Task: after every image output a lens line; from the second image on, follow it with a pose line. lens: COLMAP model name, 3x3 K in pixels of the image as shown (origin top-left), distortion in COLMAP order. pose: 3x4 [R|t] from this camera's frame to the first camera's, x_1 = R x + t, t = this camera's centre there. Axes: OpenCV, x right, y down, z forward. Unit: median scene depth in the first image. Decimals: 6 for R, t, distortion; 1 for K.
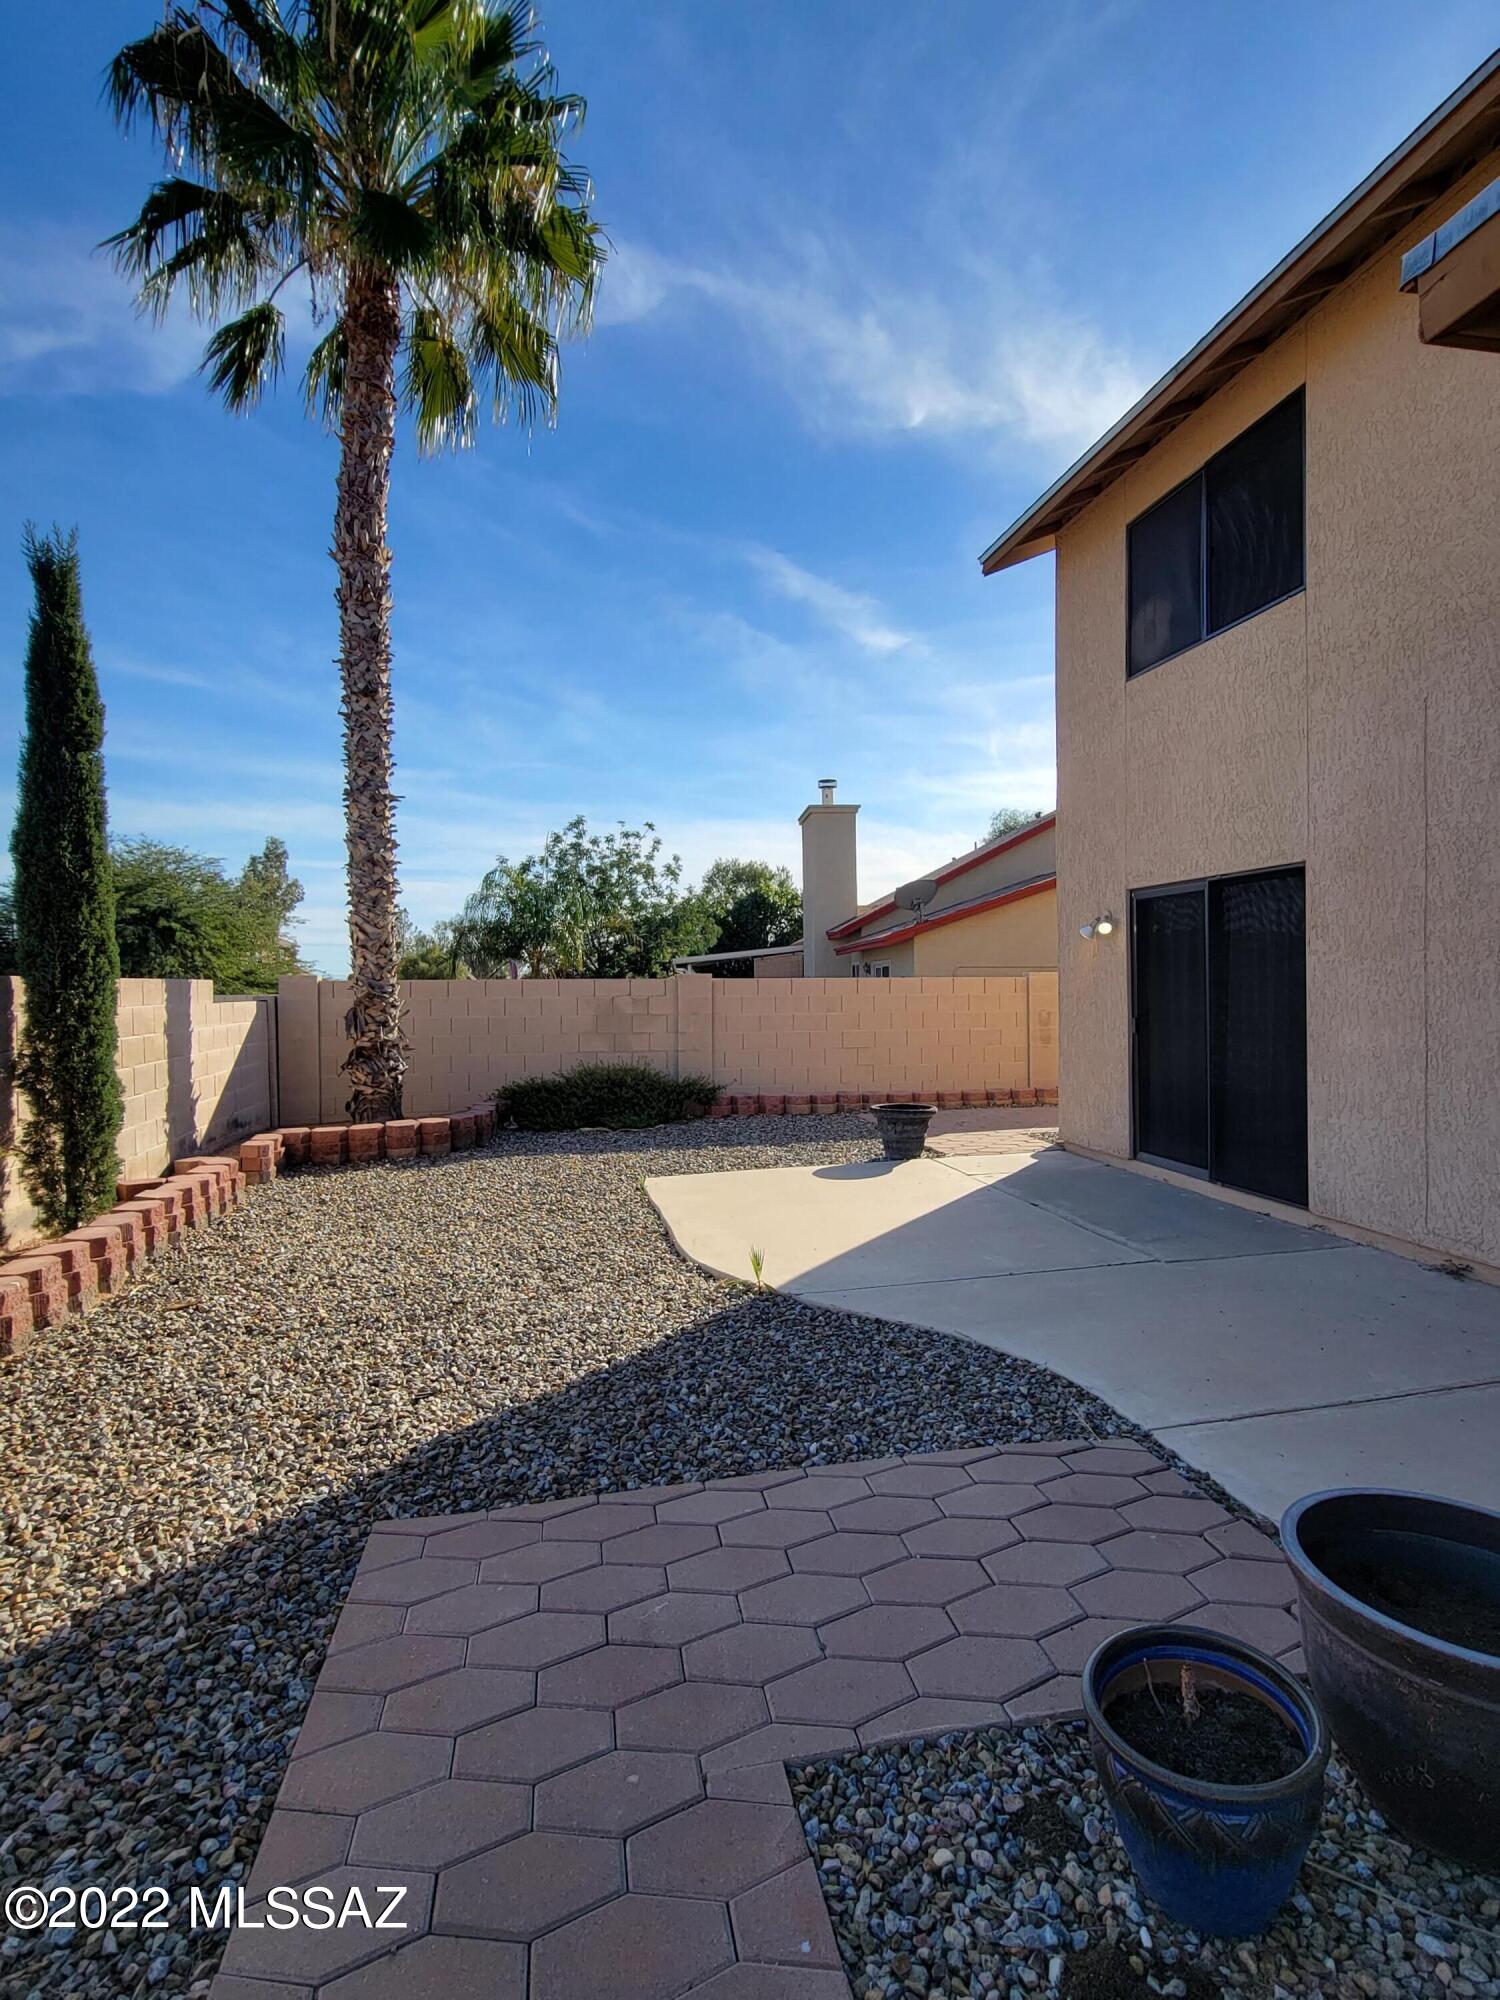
lens RADIAL K [[1001.0, 0, 759.2], [0, 1001.0, 996.3], [0, 0, 1]] dist [0.001048, -0.001374]
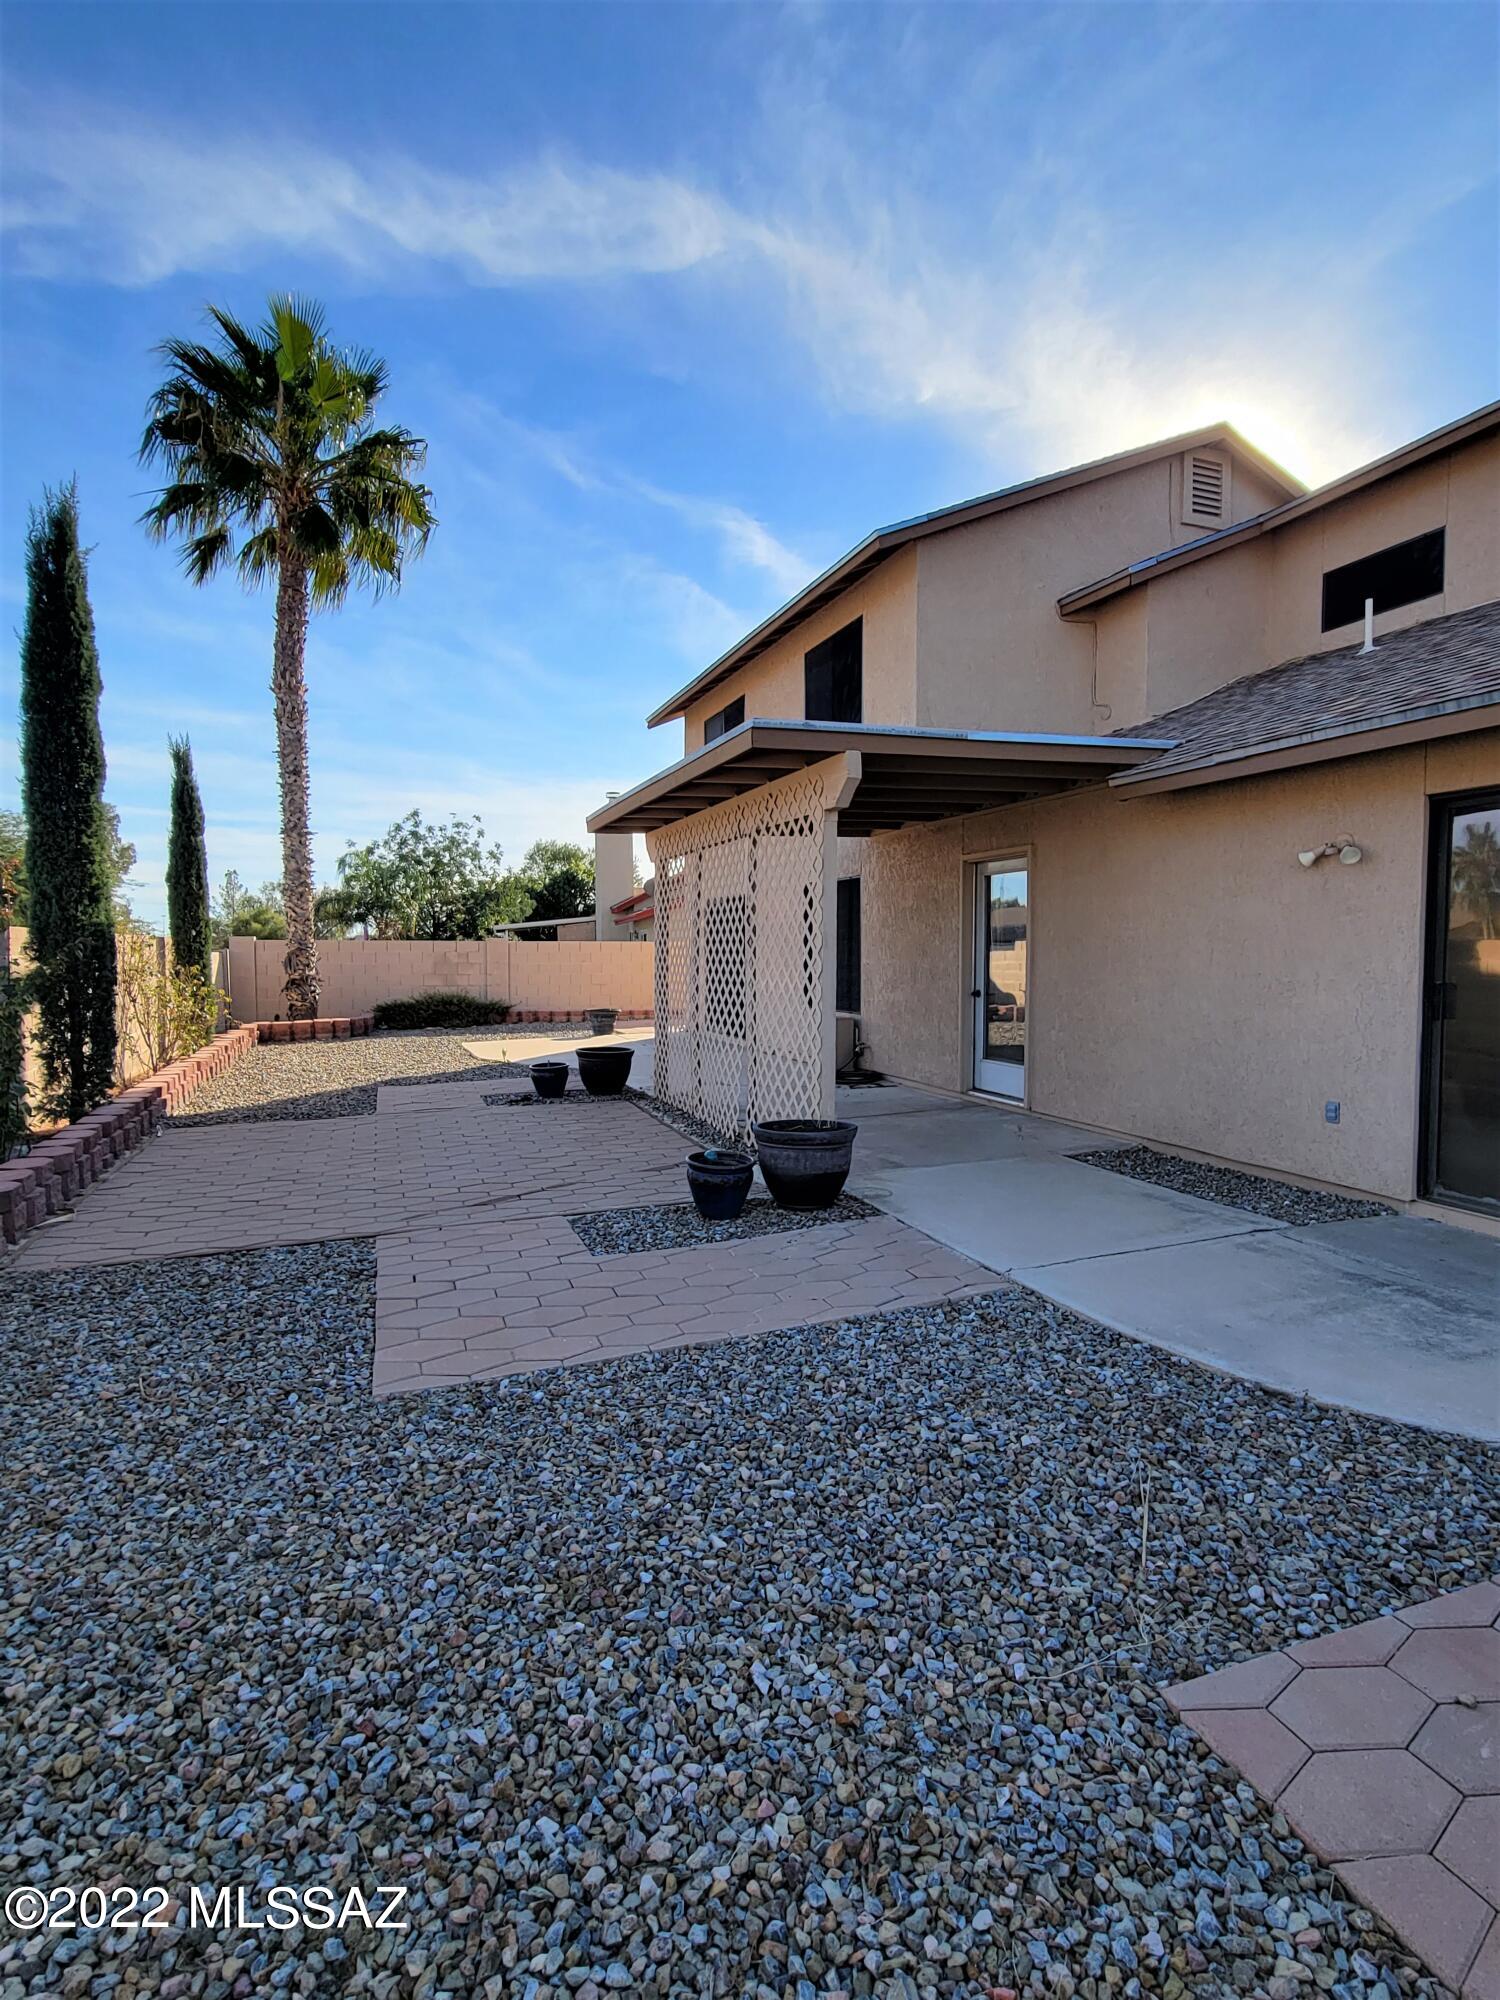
lens RADIAL K [[989.3, 0, 775.9], [0, 989.3, 992.0], [0, 0, 1]] dist [0.000636, -0.001612]
pose [[0.984475, 0.000753, 0.175525, 0.043538], [-0.006354, 0.999488, 0.031351, 0.005178], [-0.175412, -0.031979, 0.983976, -0.293444]]
